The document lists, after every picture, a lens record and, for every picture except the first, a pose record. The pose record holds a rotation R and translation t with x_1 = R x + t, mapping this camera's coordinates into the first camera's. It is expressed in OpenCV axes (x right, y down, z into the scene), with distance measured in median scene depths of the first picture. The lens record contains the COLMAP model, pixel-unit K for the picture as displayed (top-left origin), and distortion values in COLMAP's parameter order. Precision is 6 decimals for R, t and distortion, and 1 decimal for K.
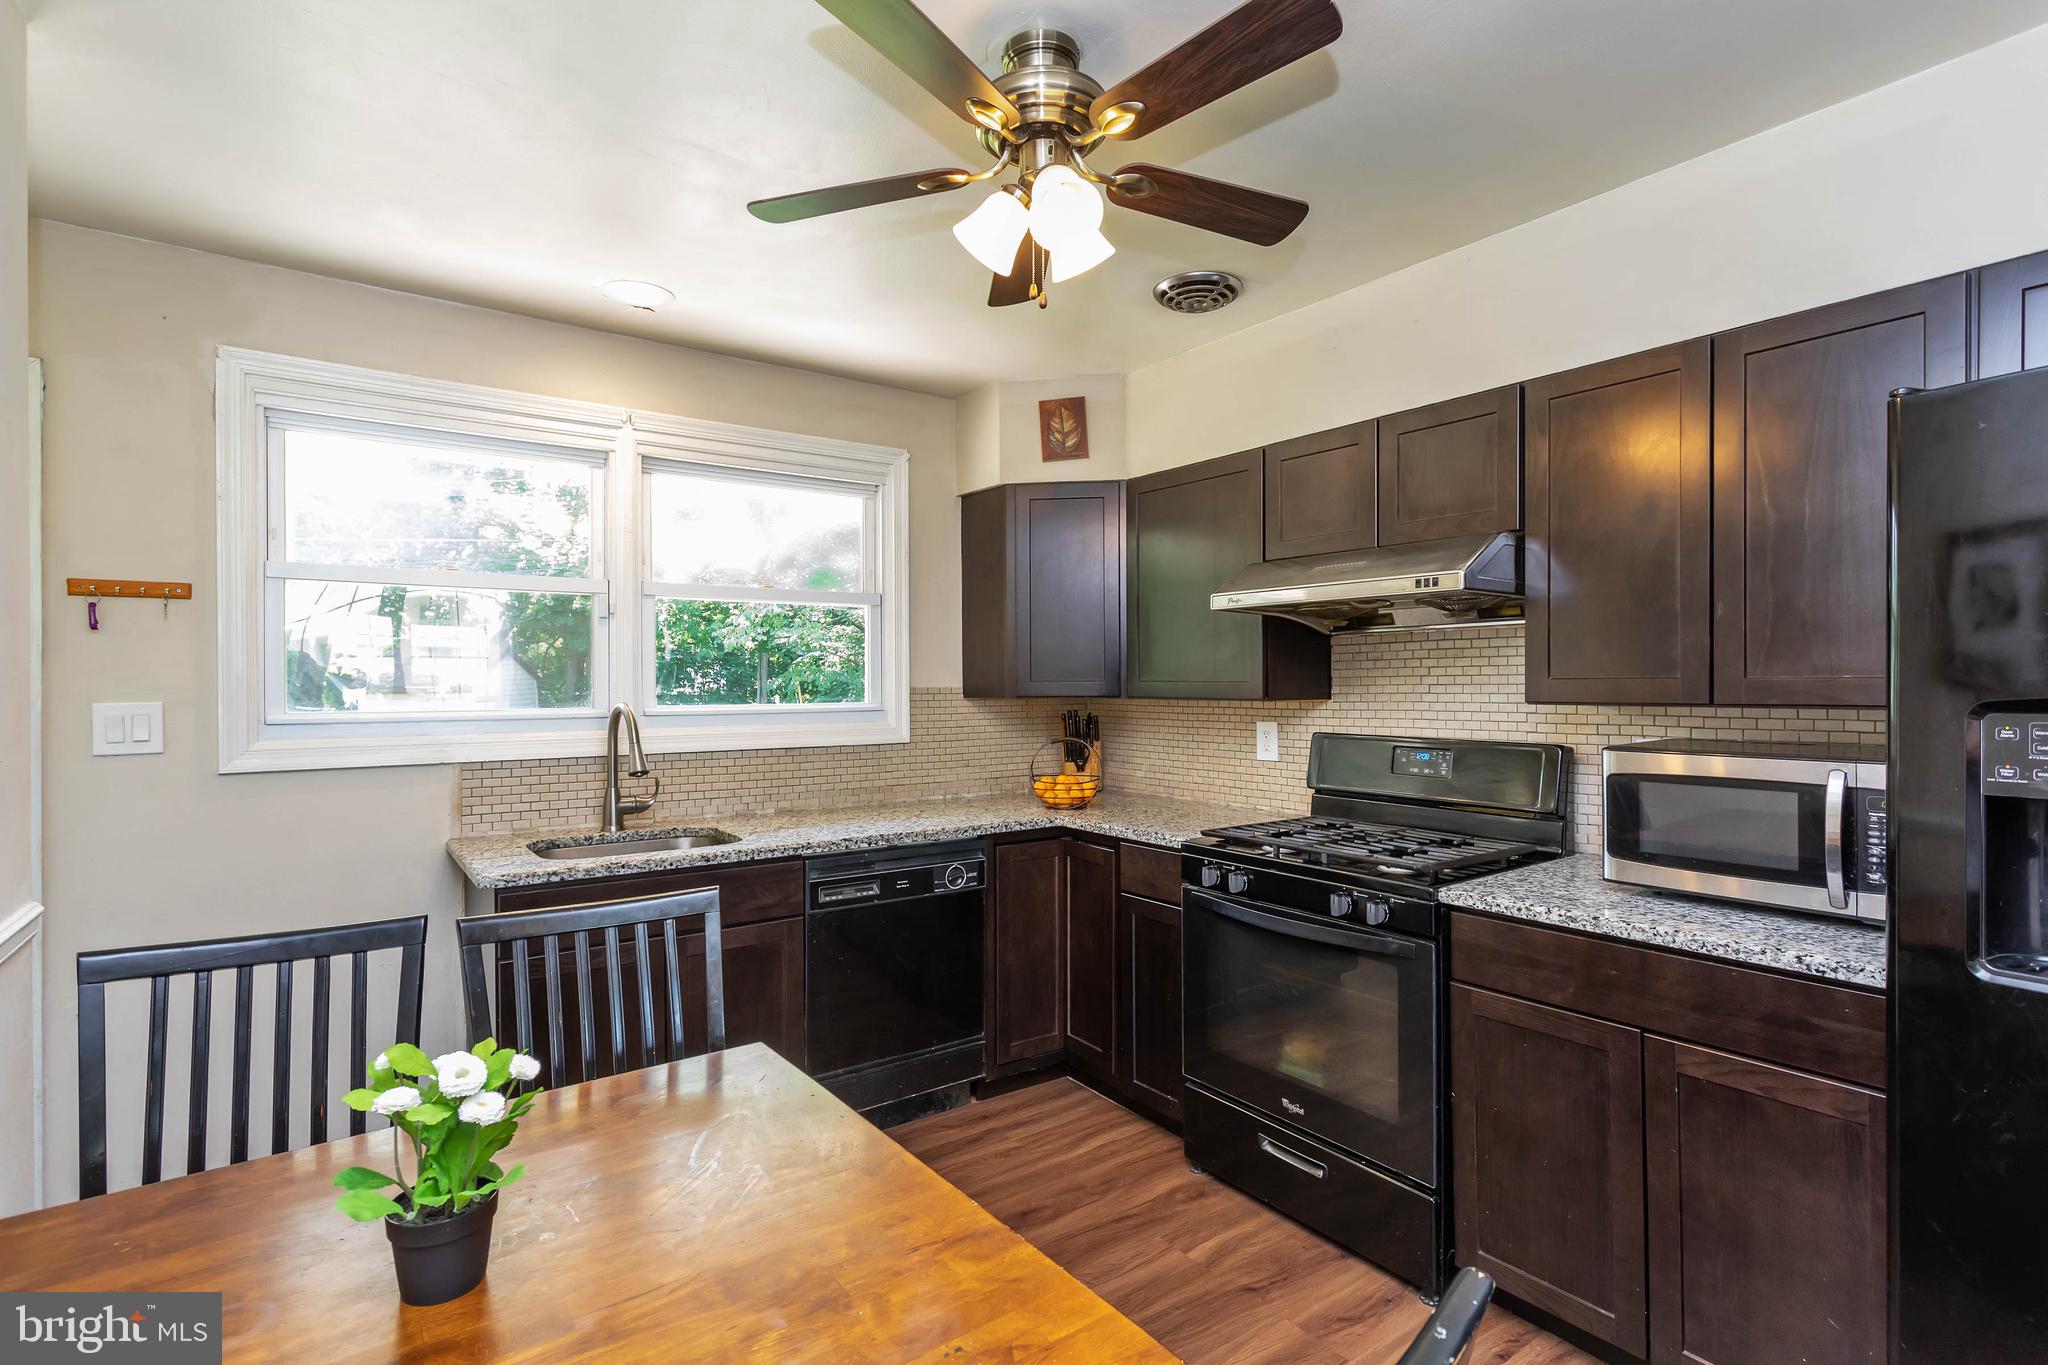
lens RADIAL K [[967.1, 0, 1019.8], [0, 967.1, 682.5], [0, 0, 1]] dist [0.000697, 0.000753]
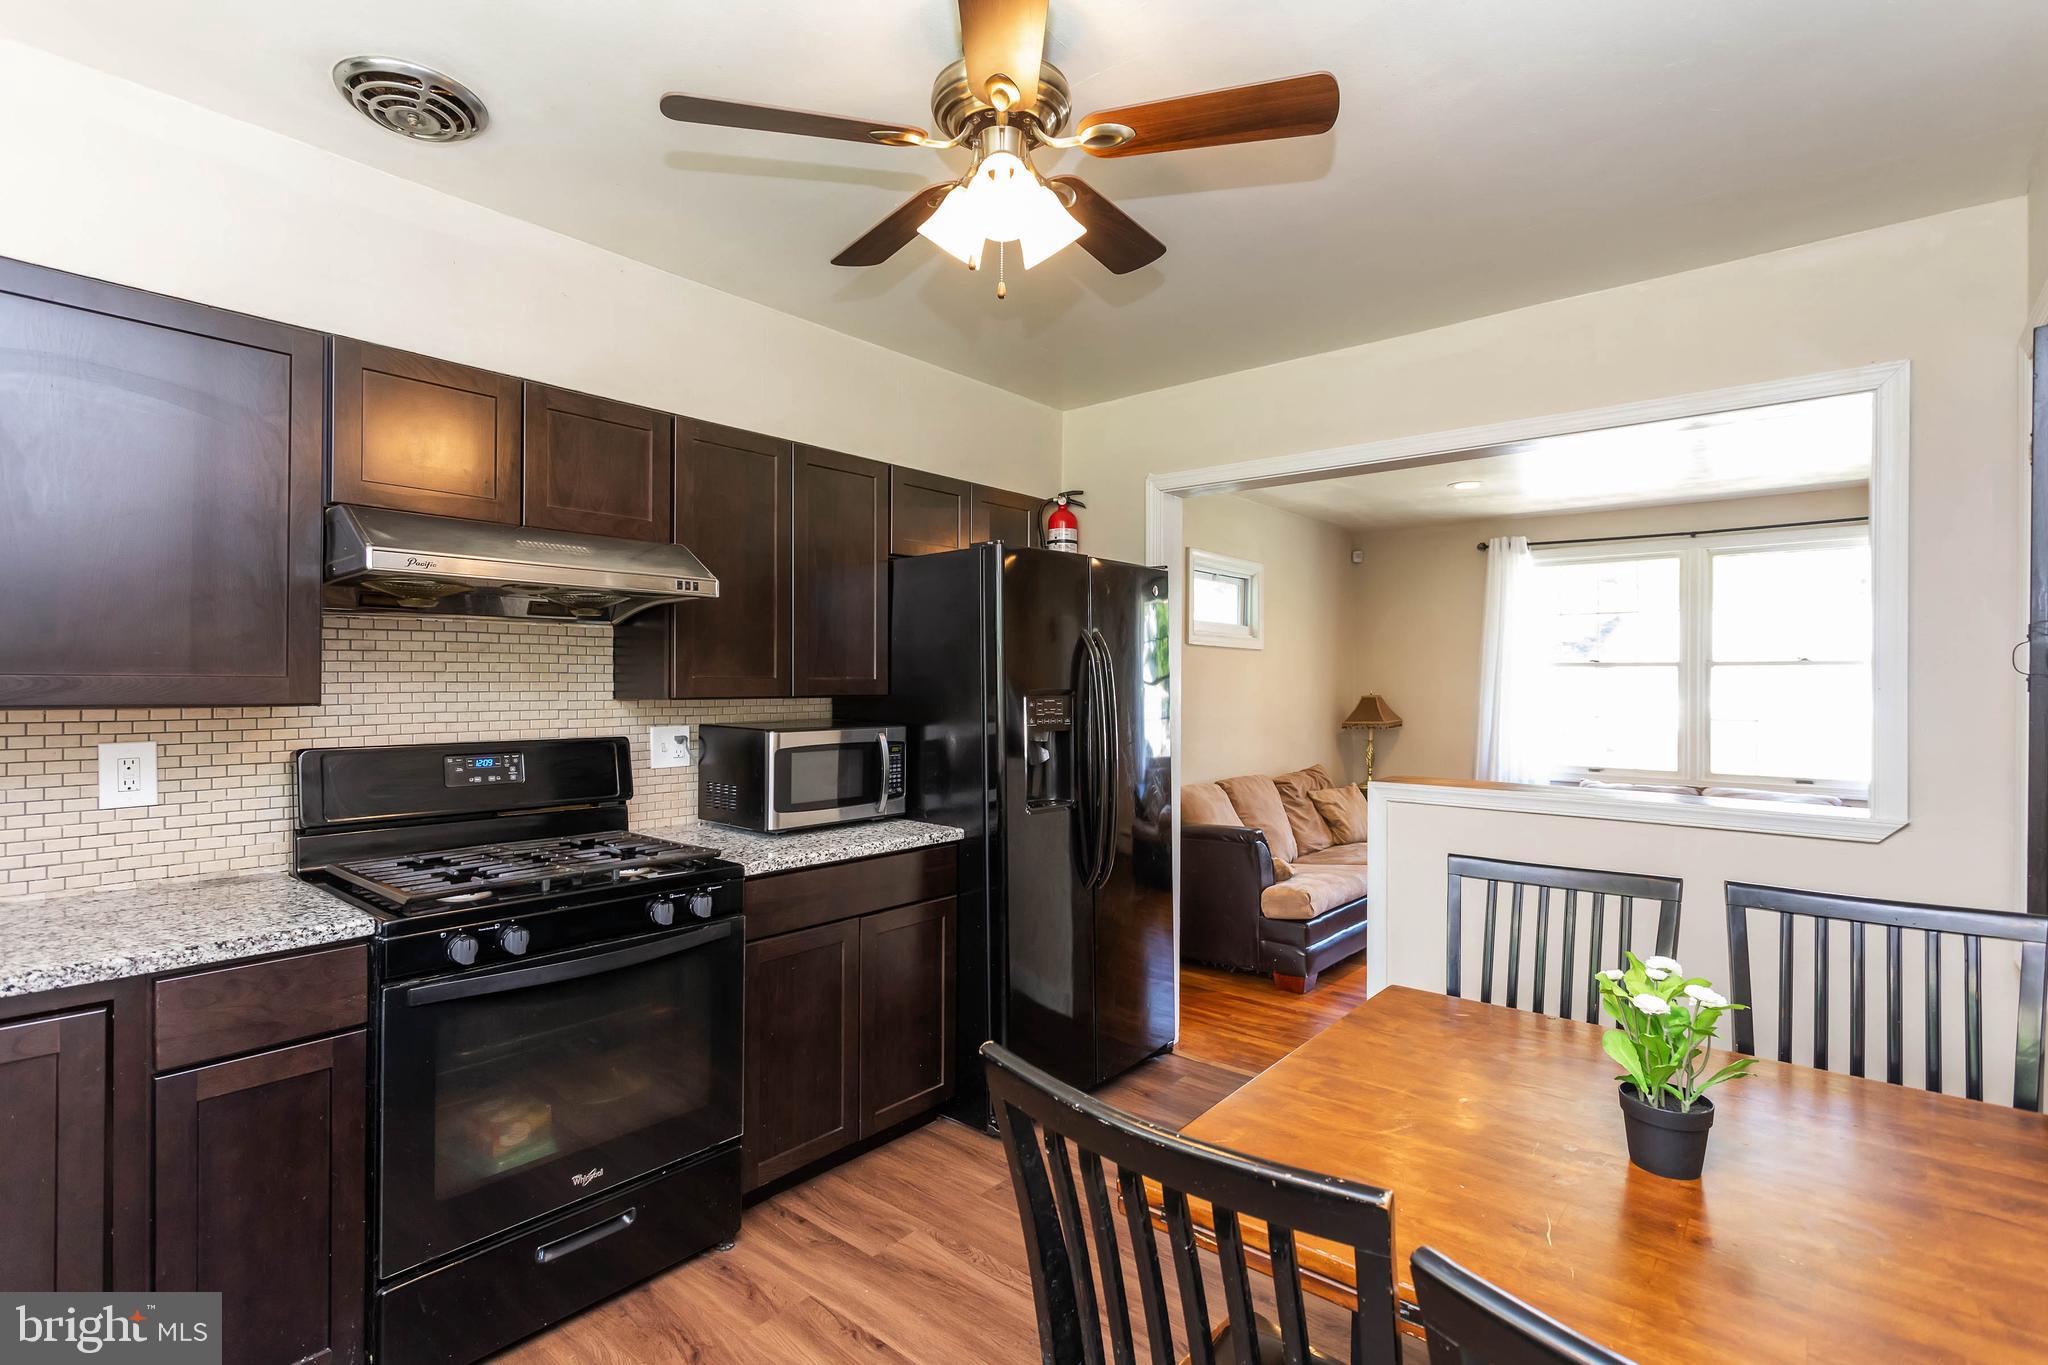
lens RADIAL K [[967.1, 0, 1019.8], [0, 967.1, 682.5], [0, 0, 1]] dist [0.000697, 0.000753]
pose [[-0.230973, 0.001531, 0.972959, -0.620584], [-0.003640, 0.999990, -0.002438, 0.003237], [-0.972953, -0.004104, -0.230965, 0.806569]]
